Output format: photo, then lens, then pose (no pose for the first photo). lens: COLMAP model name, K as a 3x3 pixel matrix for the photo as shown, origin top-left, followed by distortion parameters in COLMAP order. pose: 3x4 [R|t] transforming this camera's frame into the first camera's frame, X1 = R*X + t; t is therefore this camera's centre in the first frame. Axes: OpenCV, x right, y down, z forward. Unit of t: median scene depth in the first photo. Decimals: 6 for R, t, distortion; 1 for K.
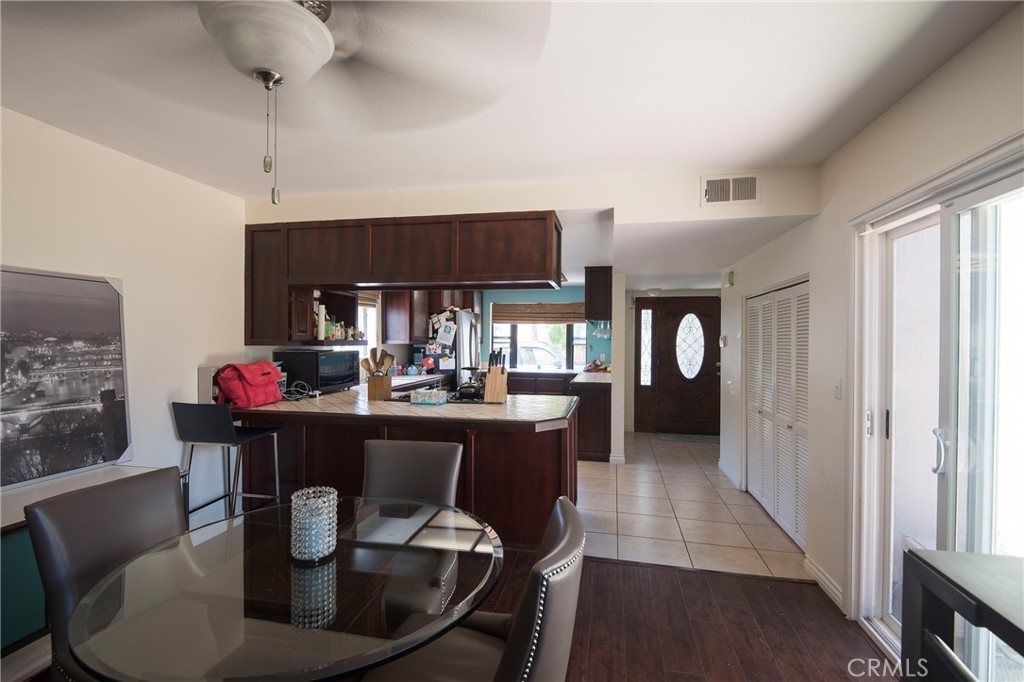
lens RADIAL K [[479.6, 0, 527.2], [0, 479.6, 337.1], [0, 0, 1]] dist [0.025327, -0.000168]
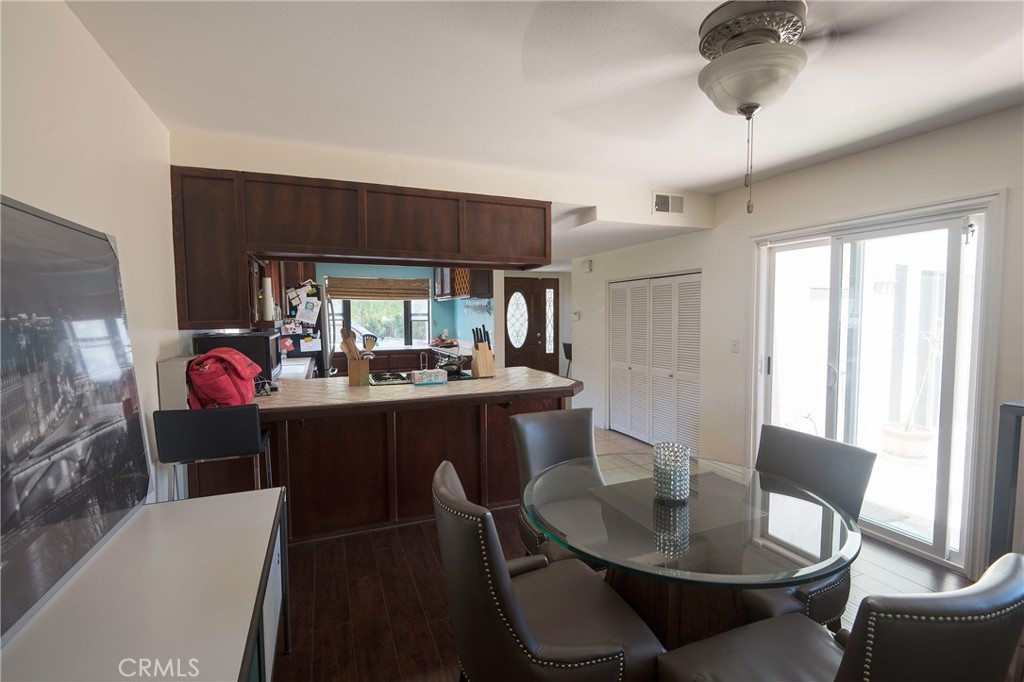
lens RADIAL K [[464.4, 0, 513.8], [0, 464.4, 323.1], [0, 0, 1]] dist [0.022348, -0.000083]
pose [[0.832330, -0.022299, 0.553831, -0.557829], [0.009063, 0.999604, 0.026626, -0.007281], [-0.554206, -0.017142, 0.832203, 0.118356]]
